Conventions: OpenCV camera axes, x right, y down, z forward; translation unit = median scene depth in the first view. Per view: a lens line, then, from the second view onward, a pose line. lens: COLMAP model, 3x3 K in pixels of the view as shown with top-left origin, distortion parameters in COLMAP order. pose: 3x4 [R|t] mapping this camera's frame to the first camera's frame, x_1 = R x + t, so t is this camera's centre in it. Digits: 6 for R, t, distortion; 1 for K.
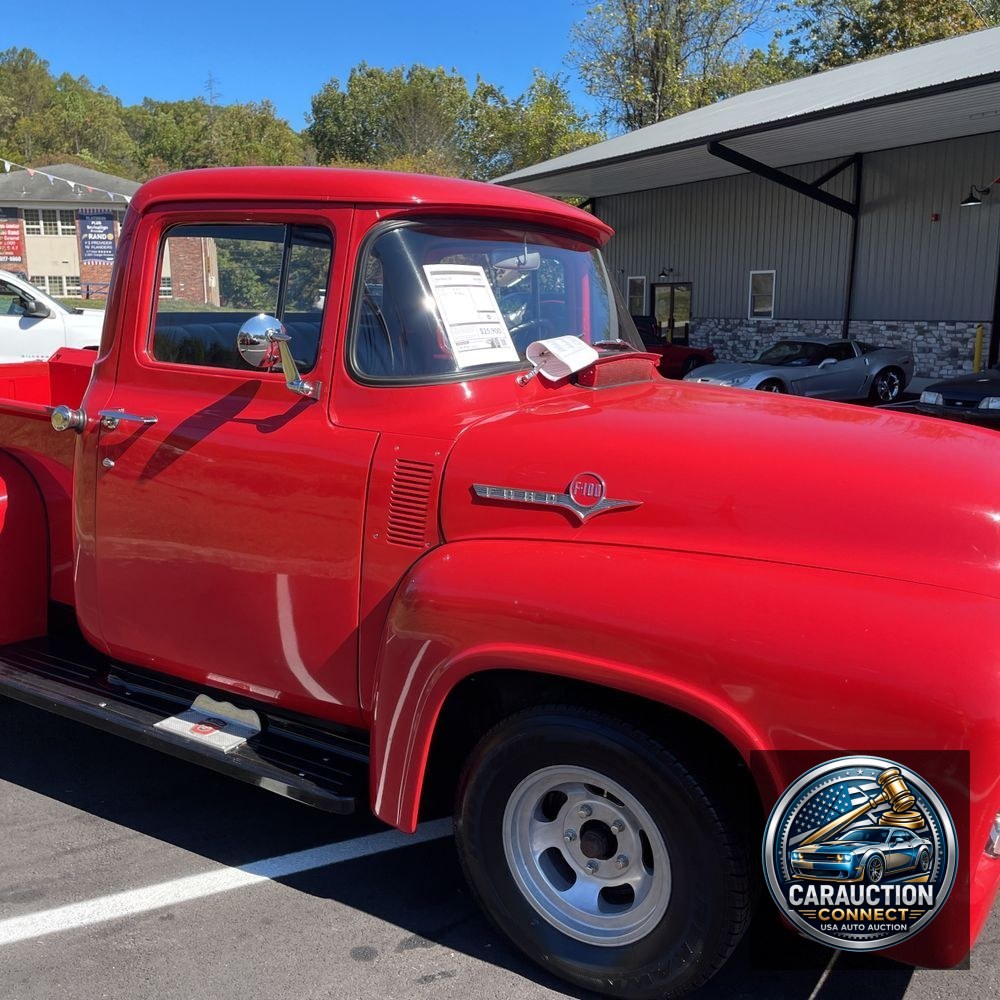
lens RADIAL K [[1008.5, 0, 499.2], [0, 1008.5, 491.4], [0, 0, 1]] dist [0.102911, -0.136130]
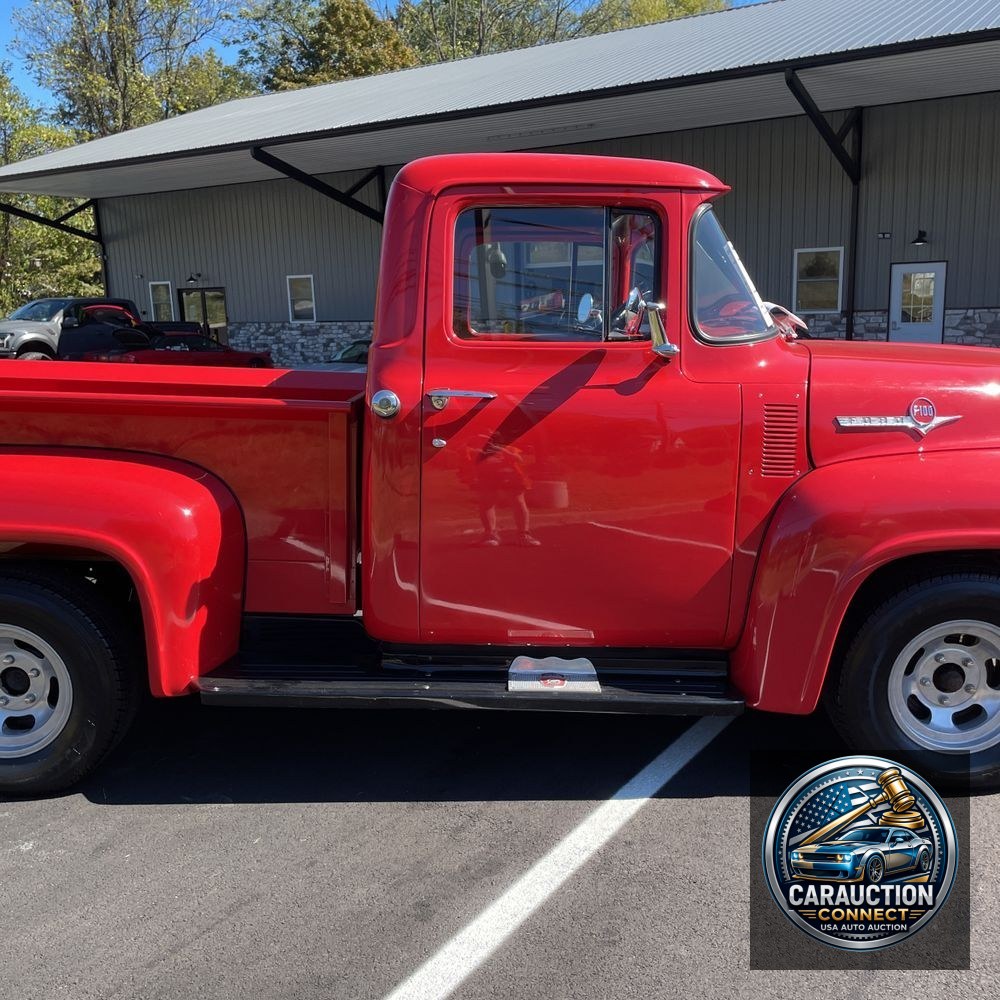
lens RADIAL K [[1008.5, 0, 499.2], [0, 1008.5, 491.4], [0, 0, 1]] dist [0.102911, -0.136130]
pose [[0.867048, -0.115651, 0.484617, -0.103533], [0.119260, 0.992585, 0.023503, 0.000472], [-0.483741, 0.037417, 0.874411, 0.012351]]
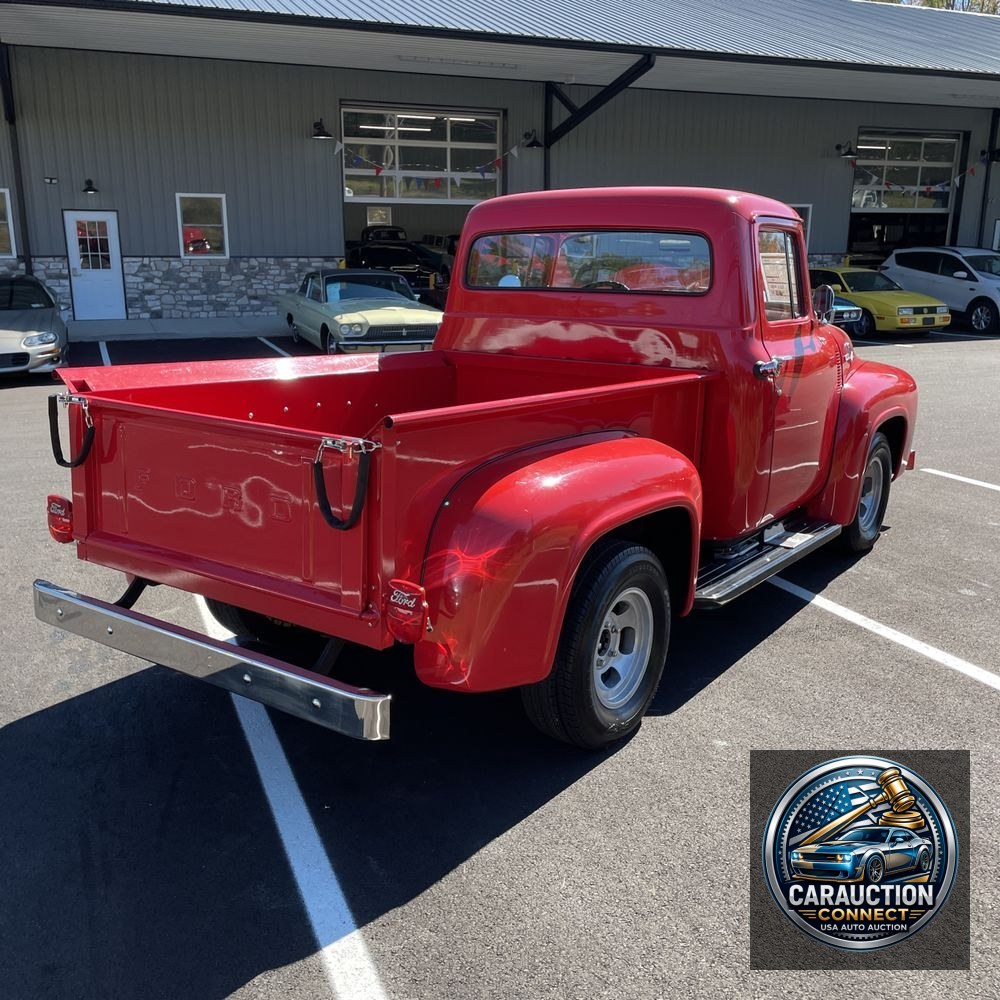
lens RADIAL K [[1008.5, 0, 499.2], [0, 1008.5, 491.4], [0, 0, 1]] dist [0.102911, -0.136130]
pose [[0.088871, -0.252560, 0.963491, -0.238102], [0.177226, 0.955893, 0.234221, -0.038976], [-0.980149, 0.149941, 0.129712, 0.155071]]
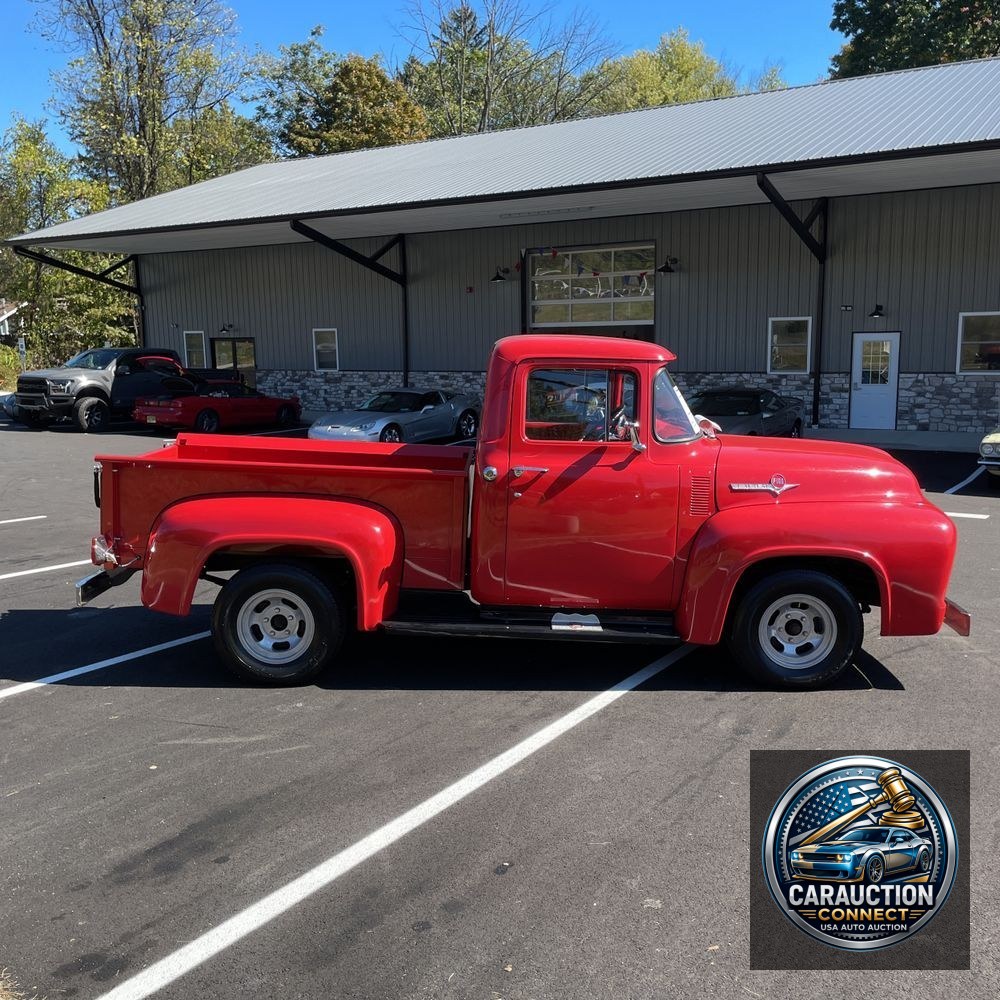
lens RADIAL K [[1008.5, 0, 499.2], [0, 1008.5, 491.4], [0, 0, 1]] dist [0.102911, -0.136130]
pose [[0.865598, -0.085690, 0.493353, -0.167979], [0.105589, 0.994331, -0.012554, -0.001726], [-0.489481, 0.062959, 0.869738, -0.076661]]
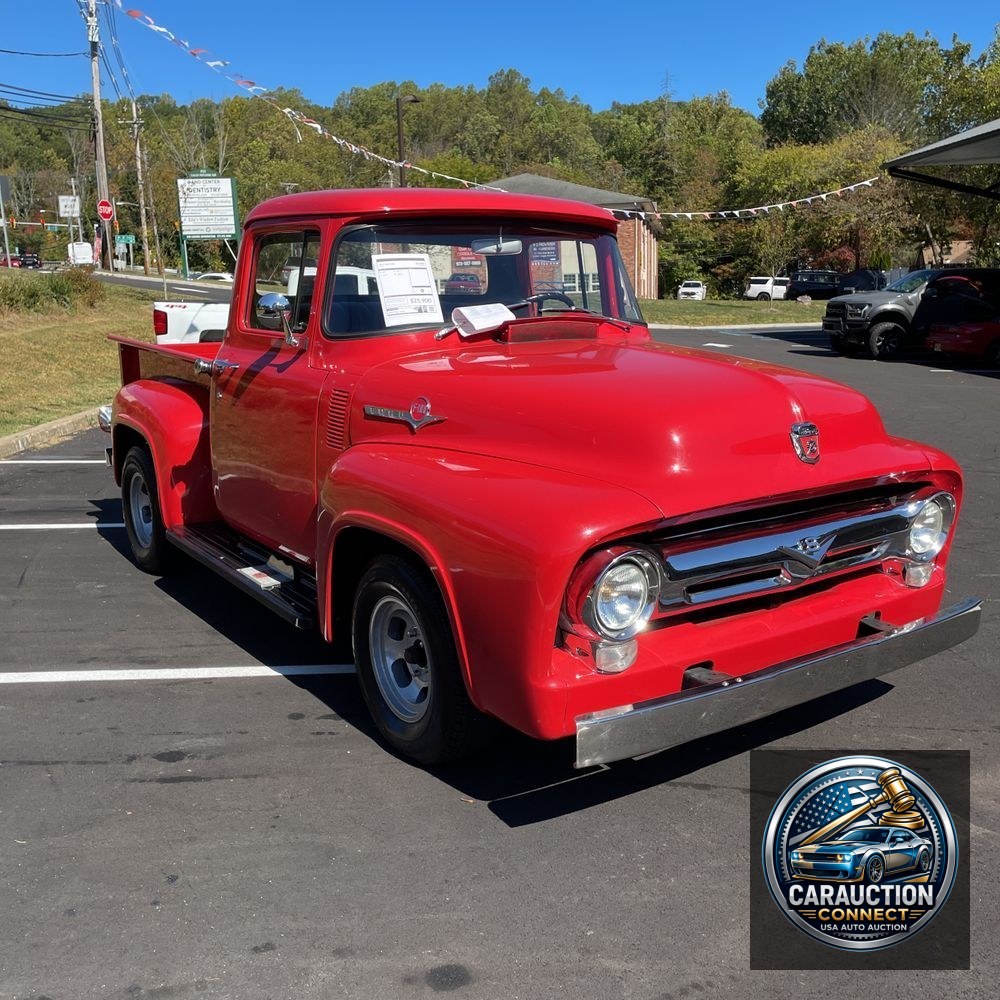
lens RADIAL K [[1008.5, 0, 499.2], [0, 1008.5, 491.4], [0, 0, 1]] dist [0.102911, -0.136130]
pose [[0.908730, 0.051848, -0.414152, 0.079446], [-0.048101, 0.998652, 0.019480, 0.008256], [0.414604, 0.002219, 0.909999, -0.025601]]
